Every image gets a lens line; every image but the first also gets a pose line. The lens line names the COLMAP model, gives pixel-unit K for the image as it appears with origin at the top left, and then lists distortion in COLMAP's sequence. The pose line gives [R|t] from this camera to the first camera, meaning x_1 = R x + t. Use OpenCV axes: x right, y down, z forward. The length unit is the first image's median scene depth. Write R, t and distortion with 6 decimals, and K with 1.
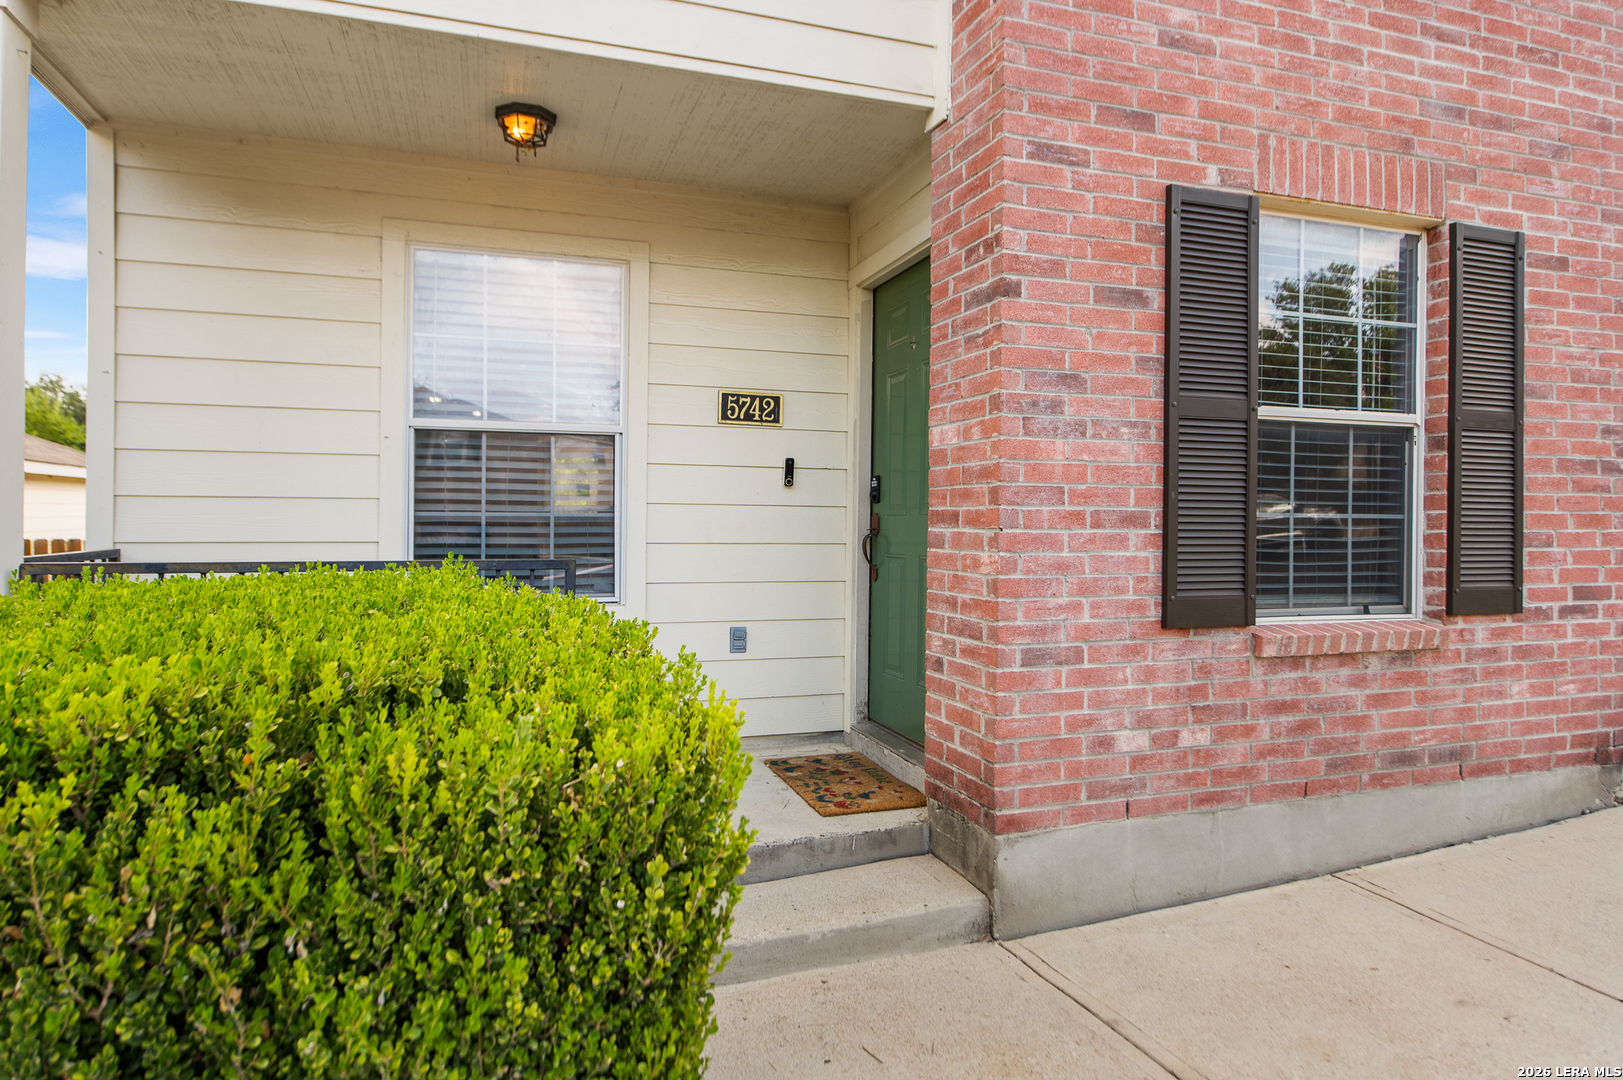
lens RADIAL K [[988.7, 0, 811.4], [0, 988.7, 523.8], [0, 0, 1]] dist [0.006295, -0.000600]
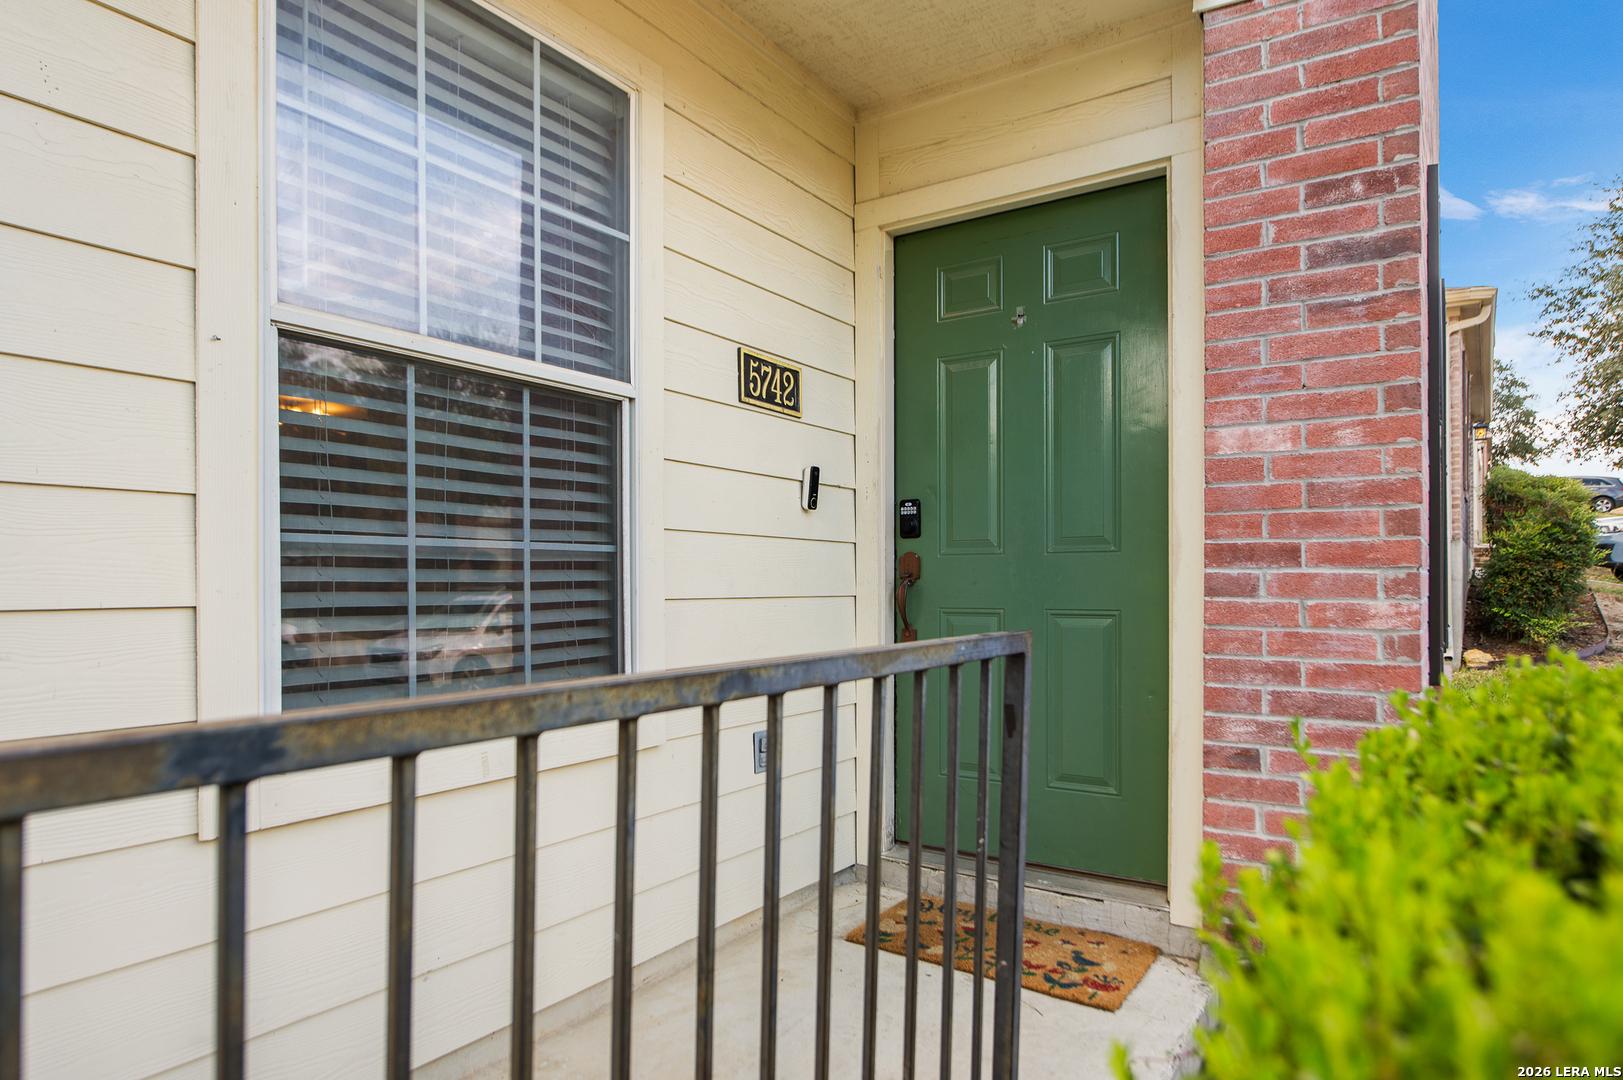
lens RADIAL K [[988.7, 0, 809.5], [0, 988.7, 582.1], [0, 0, 1]] dist [0.006295, -0.000600]
pose [[0.787599, -0.007598, 0.616142, -0.524638], [0.004553, 0.999968, 0.006510, 0.007439], [-0.616172, -0.002322, 0.787608, 0.588141]]
